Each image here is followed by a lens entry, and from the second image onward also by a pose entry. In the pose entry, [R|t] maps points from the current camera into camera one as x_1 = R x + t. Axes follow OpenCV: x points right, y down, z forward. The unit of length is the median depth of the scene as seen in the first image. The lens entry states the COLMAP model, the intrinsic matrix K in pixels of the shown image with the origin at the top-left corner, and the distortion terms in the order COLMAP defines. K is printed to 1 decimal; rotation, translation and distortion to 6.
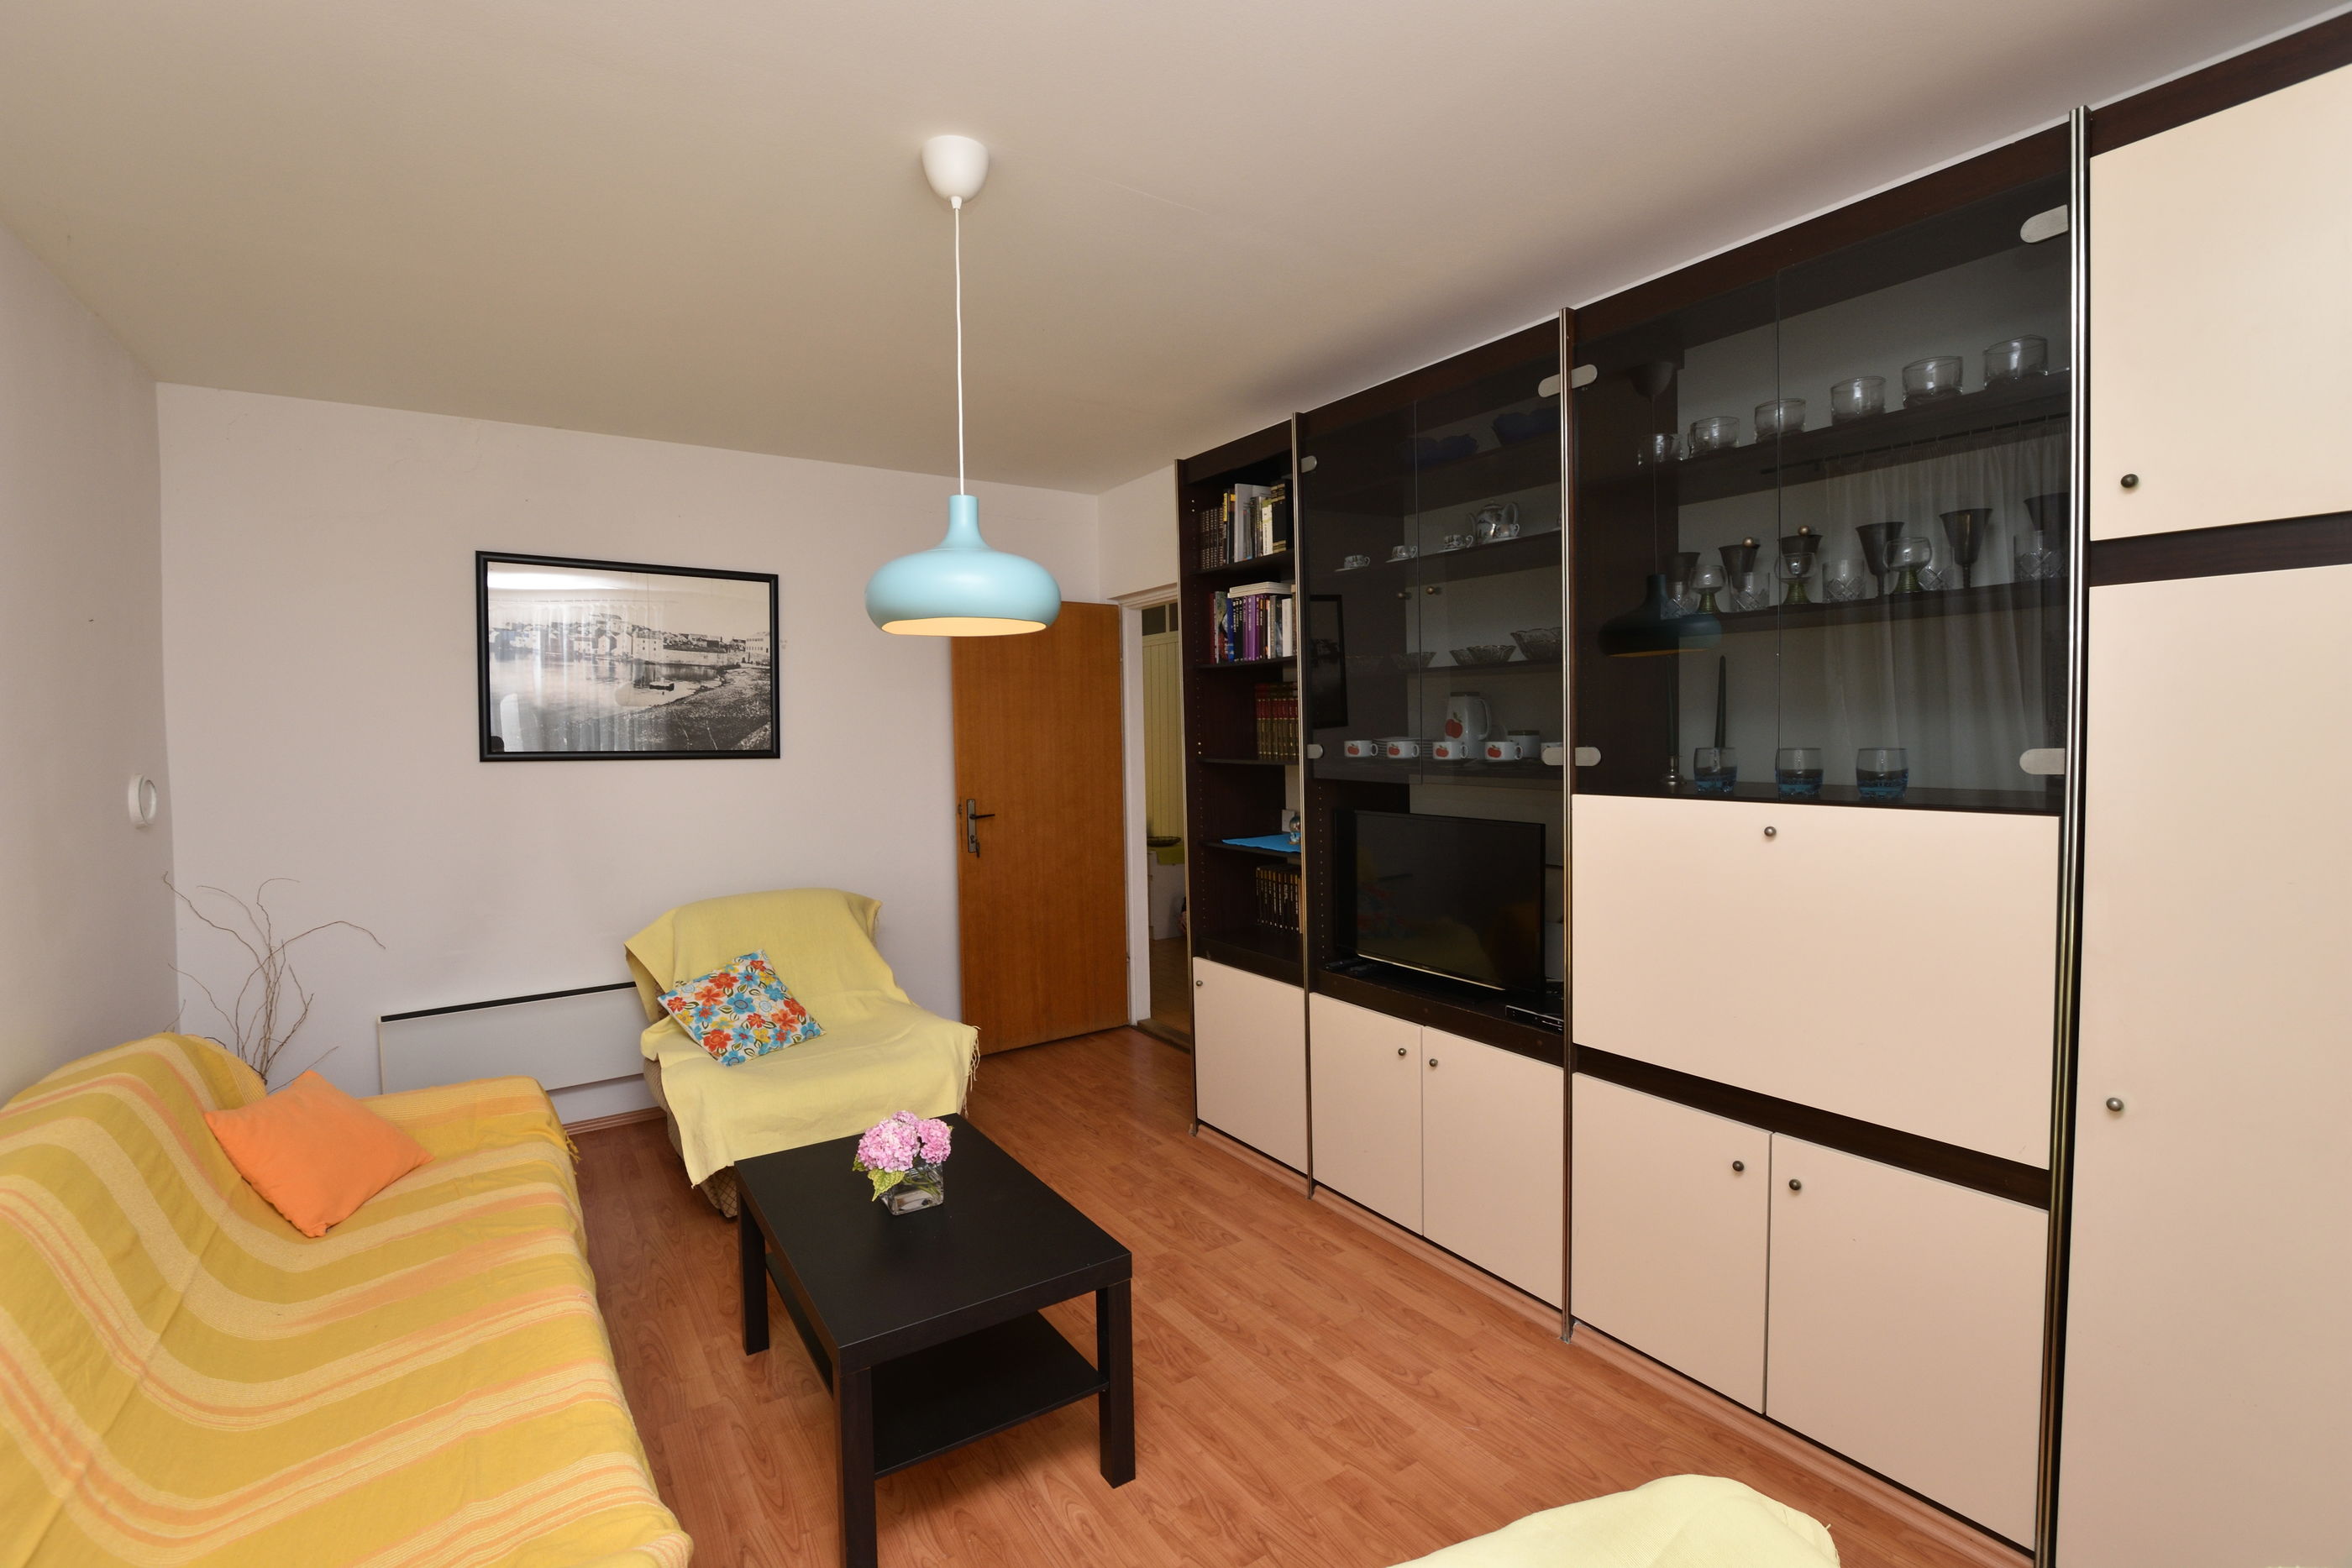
lens RADIAL K [[1047.6, 0, 1166.0], [0, 1047.6, 772.5], [0, 0, 1]] dist [-0.029212, 0.002082]
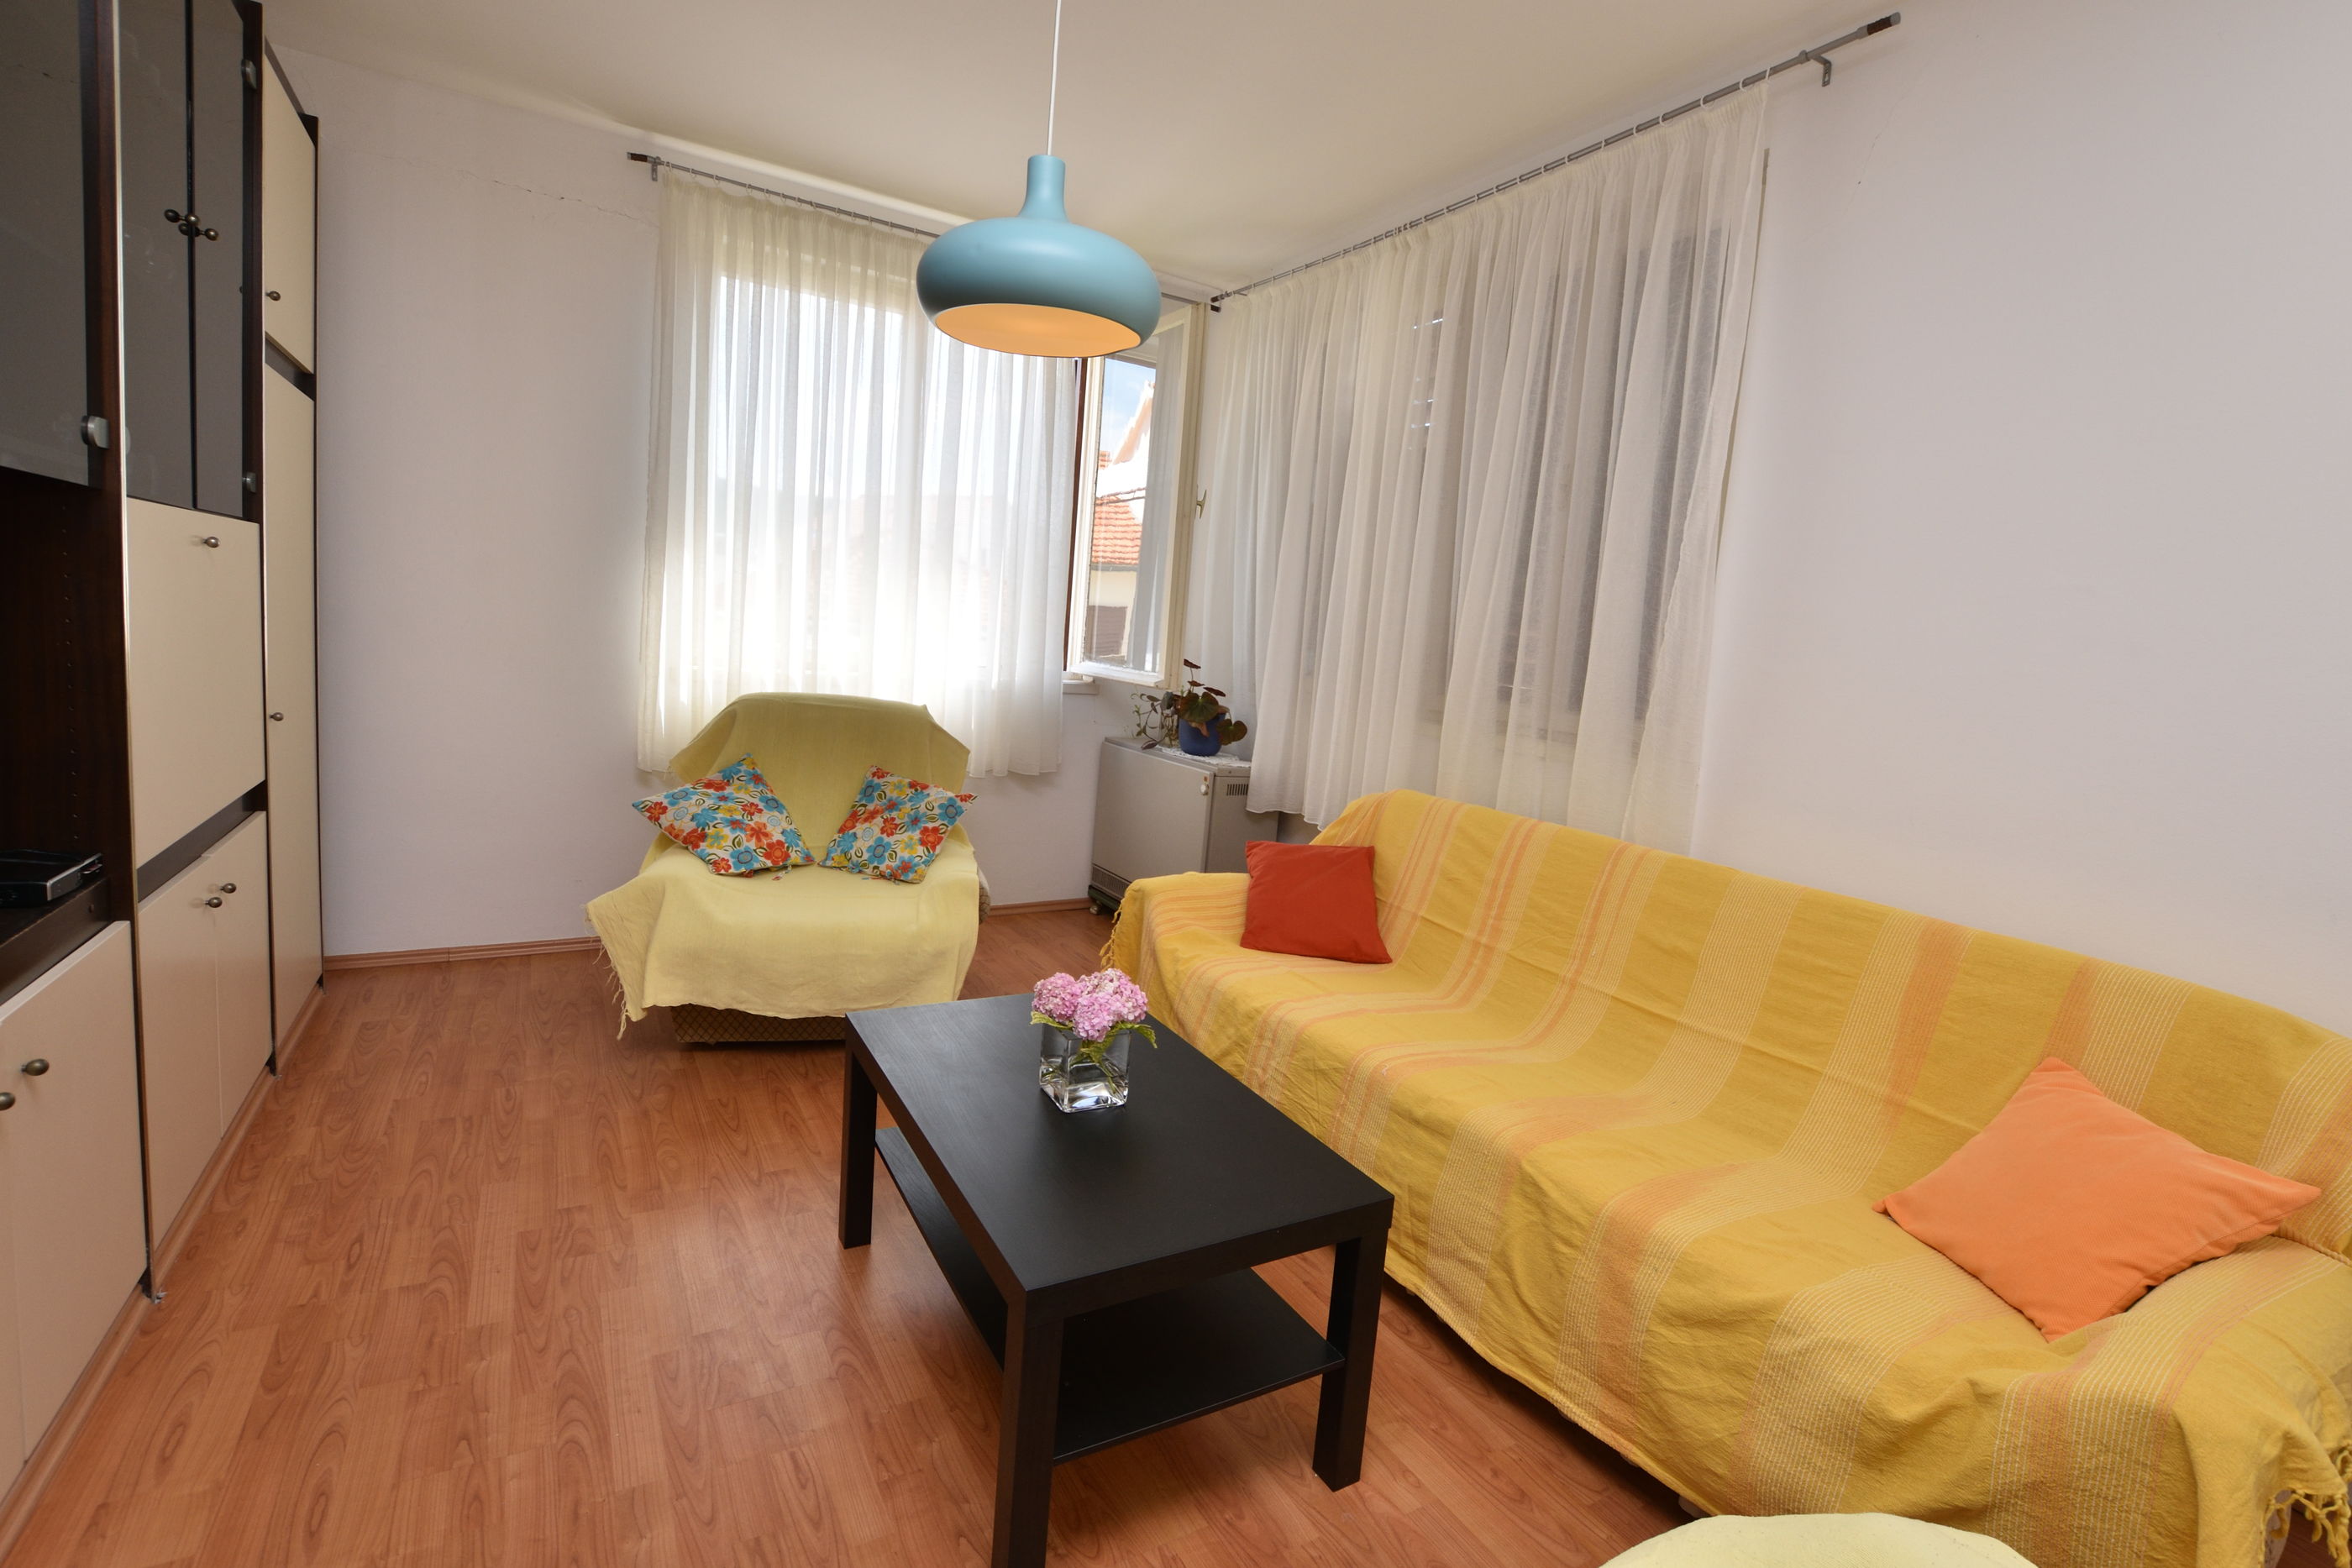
lens RADIAL K [[1047.6, 0, 1194.1], [0, 1047.6, 780.4], [0, 0, 1]] dist [-0.029212, 0.002082]
pose [[-0.997006, -0.069693, 0.033487, -0.312486], [-0.062747, 0.982338, 0.176283, 0.040660], [-0.045181, 0.173654, -0.983770, 1.587118]]
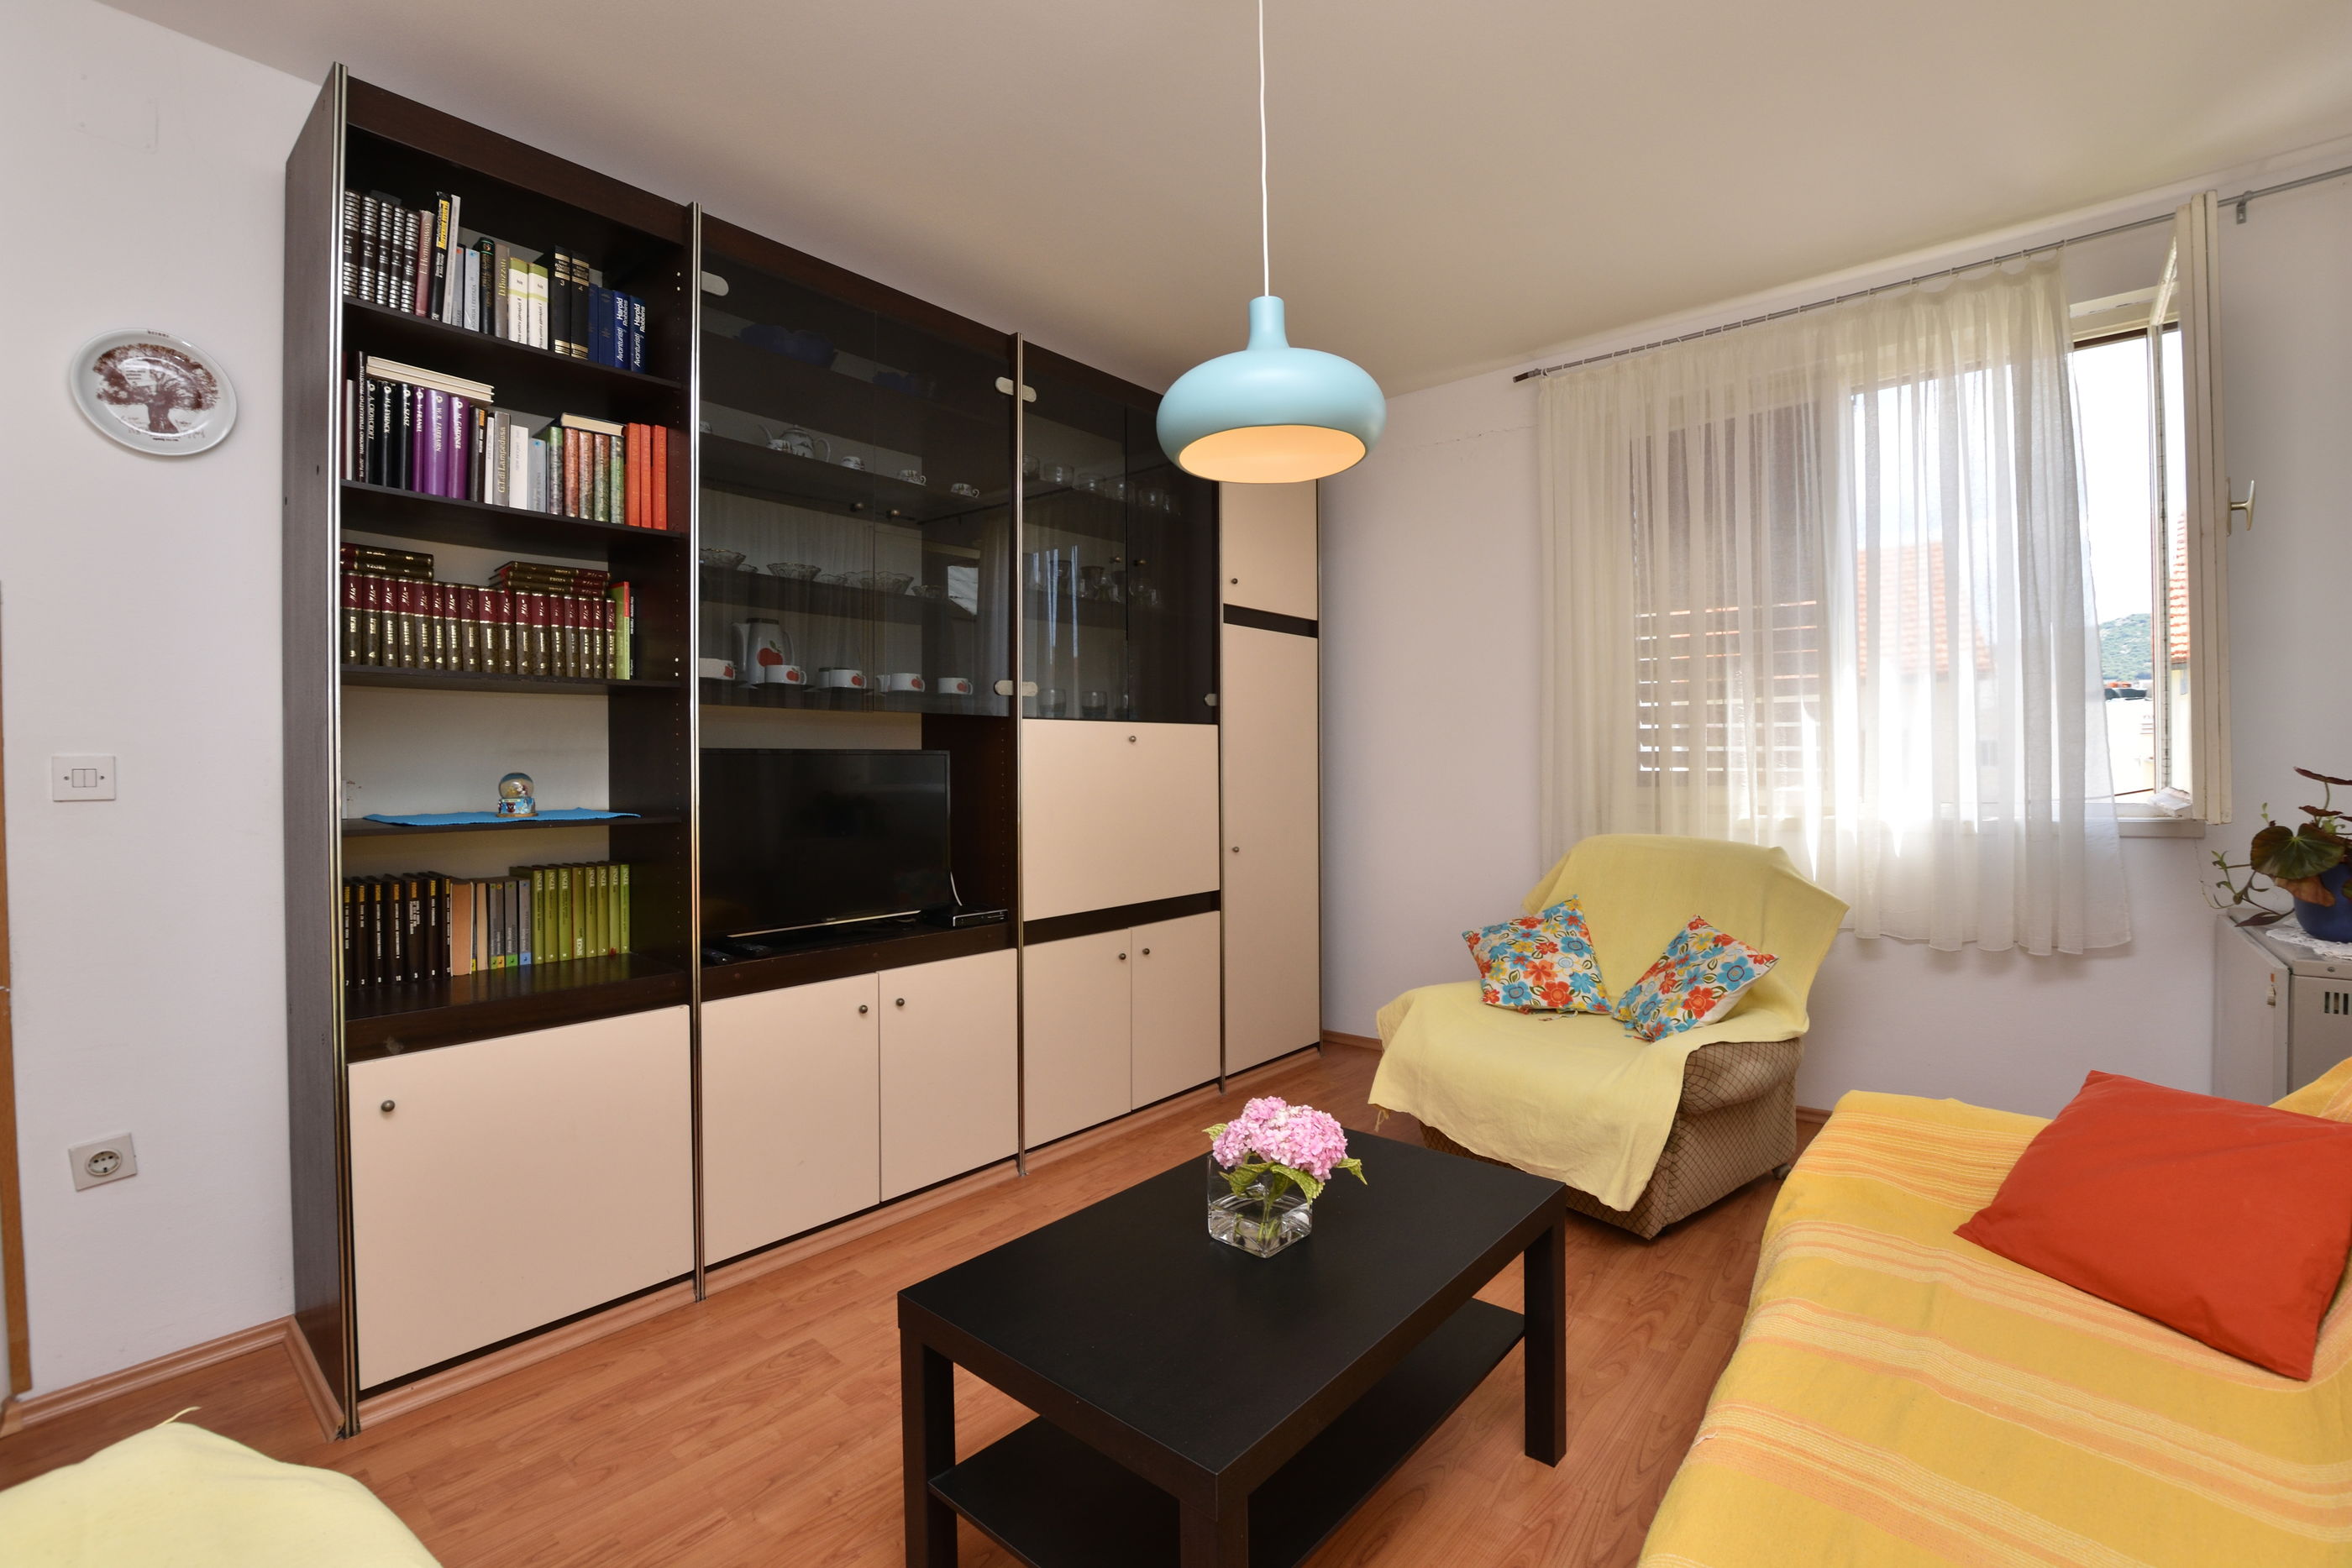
lens RADIAL K [[1047.6, 0, 1185.7], [0, 1047.6, 767.2], [0, 0, 1]] dist [-0.029212, 0.002082]
pose [[-0.284202, 0.017607, 0.958603, -0.840557], [0.055990, 0.998430, -0.001739, 0.088820], [-0.957128, 0.053178, -0.284742, 1.143514]]
